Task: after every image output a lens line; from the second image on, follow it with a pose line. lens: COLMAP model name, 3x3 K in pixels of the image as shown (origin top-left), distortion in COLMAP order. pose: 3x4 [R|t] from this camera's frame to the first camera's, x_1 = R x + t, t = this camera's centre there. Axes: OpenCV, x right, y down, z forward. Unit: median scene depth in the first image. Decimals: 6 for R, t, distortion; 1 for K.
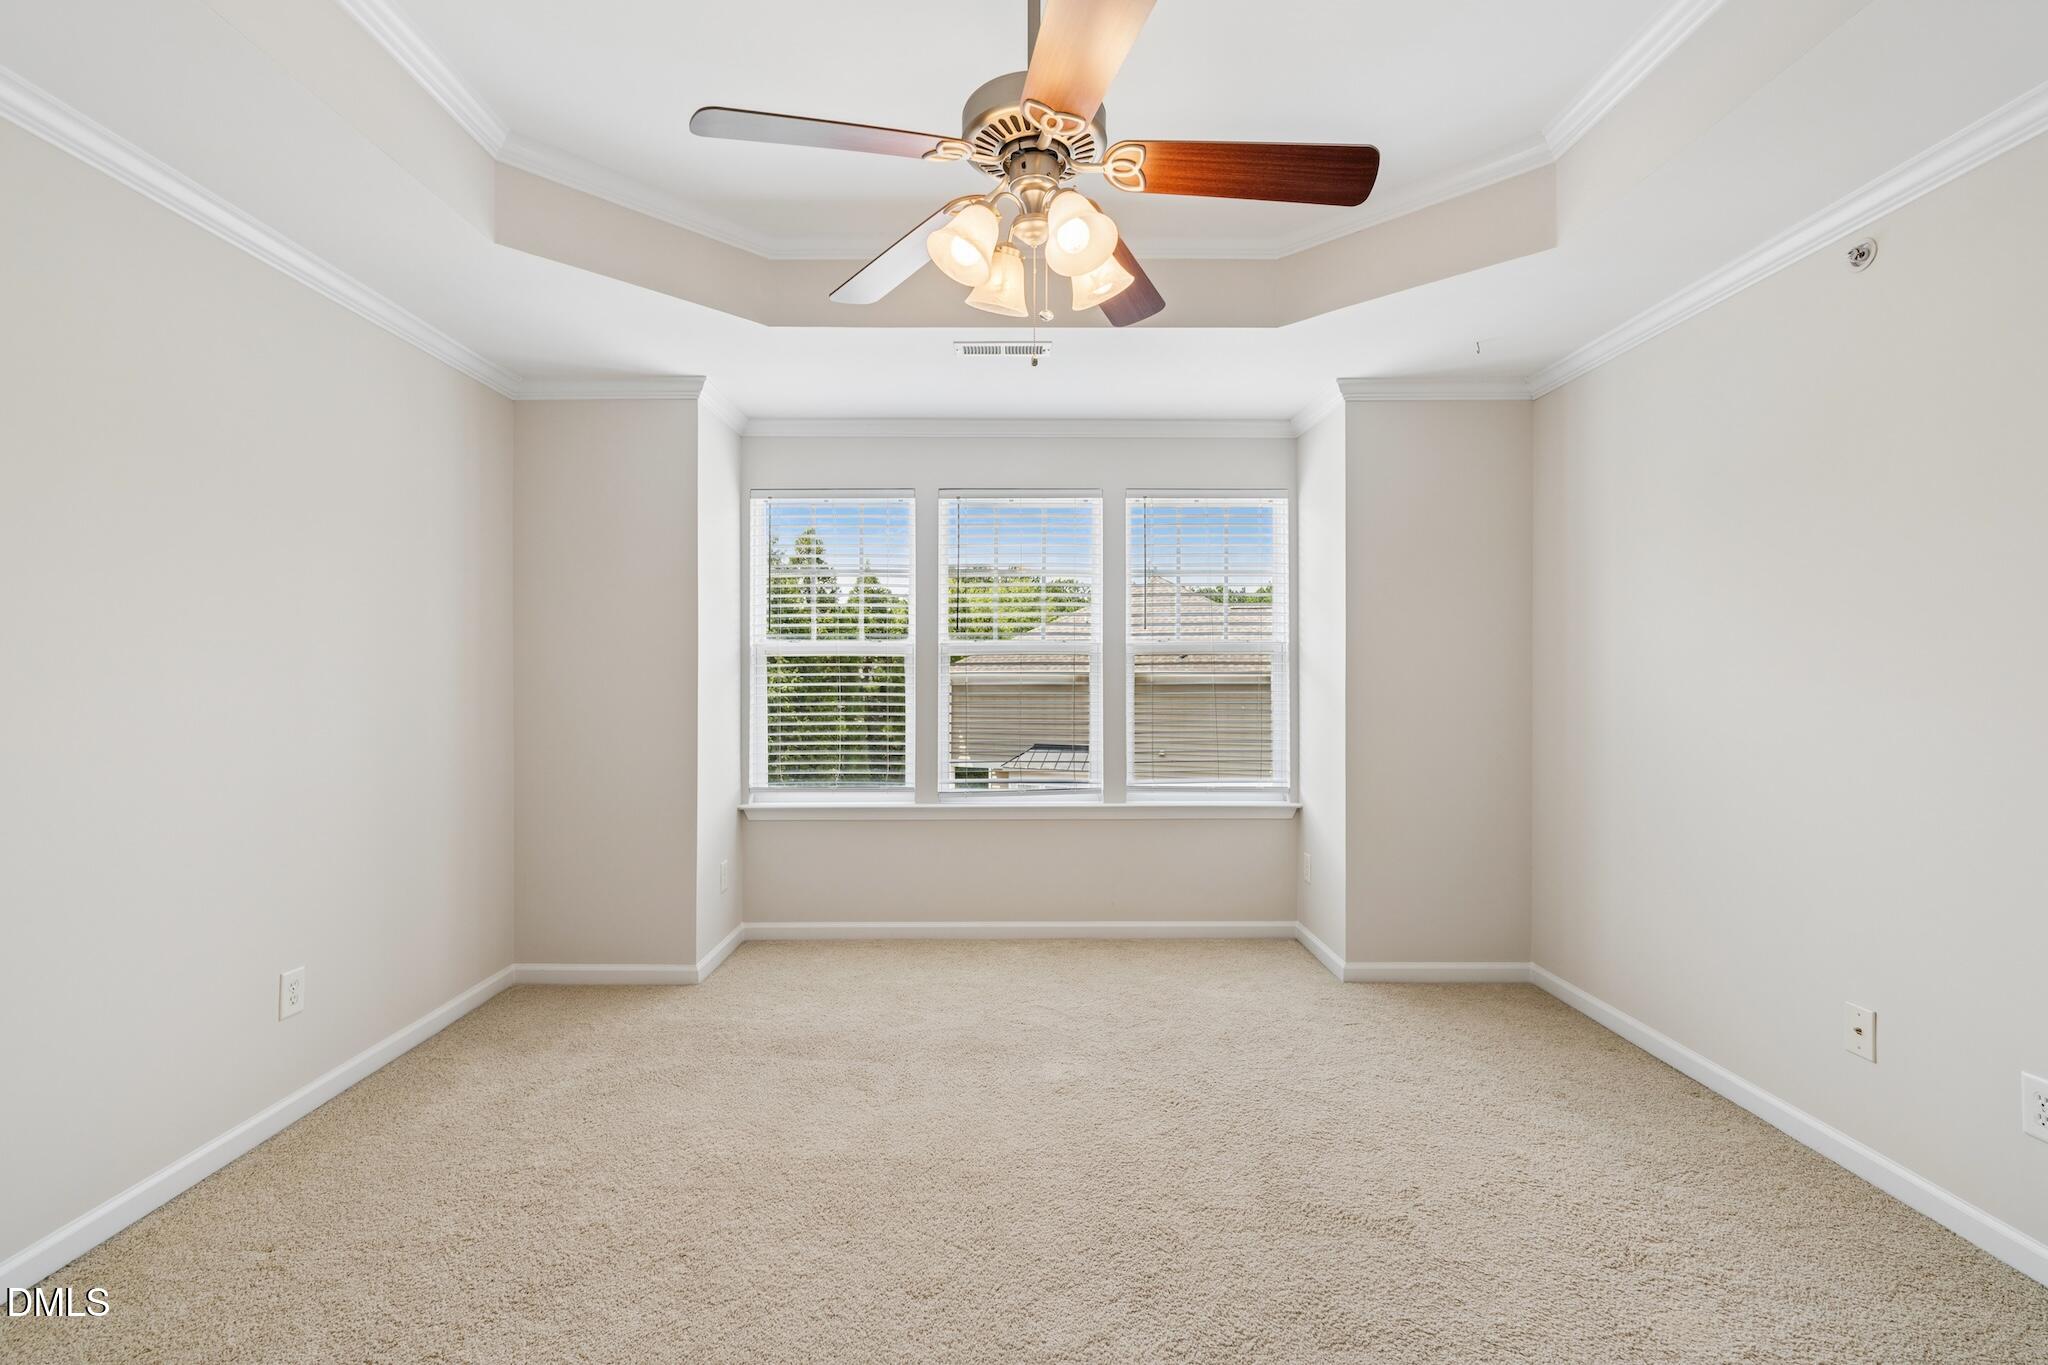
lens RADIAL K [[917.1, 0, 1028.4], [0, 917.1, 679.8], [0, 0, 1]] dist [-0.003911, 0.001071]
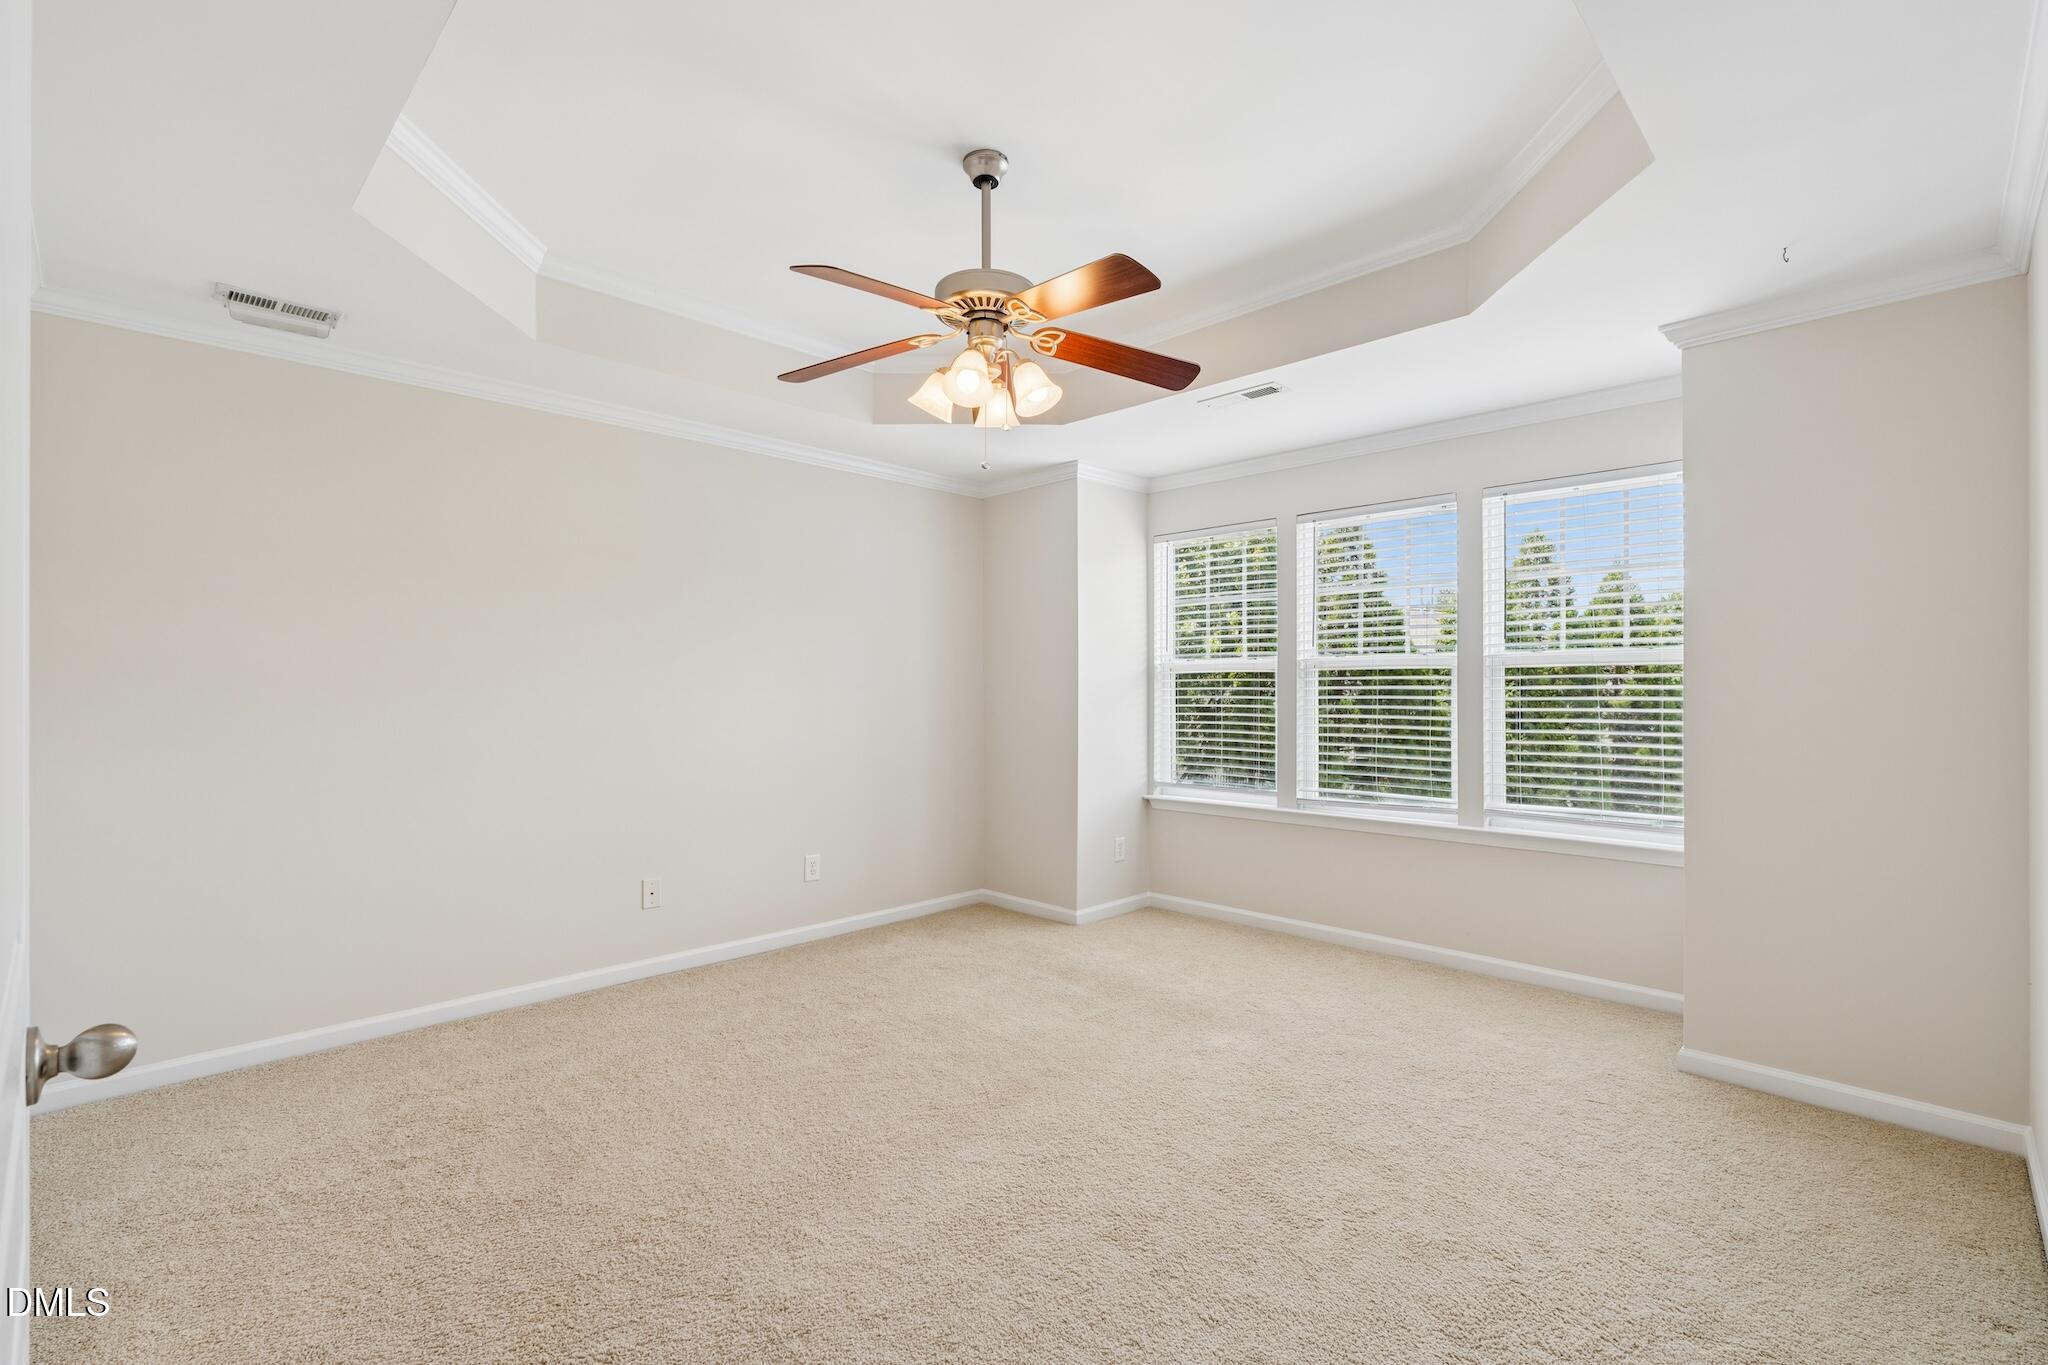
lens RADIAL K [[917.1, 0, 1020.2], [0, 917.1, 684.1], [0, 0, 1]] dist [-0.003911, 0.001071]
pose [[0.704279, -0.003561, -0.709915, 0.431578], [-0.003280, 0.999960, -0.008270, -0.000735], [0.709916, 0.008152, 0.704239, 0.018402]]
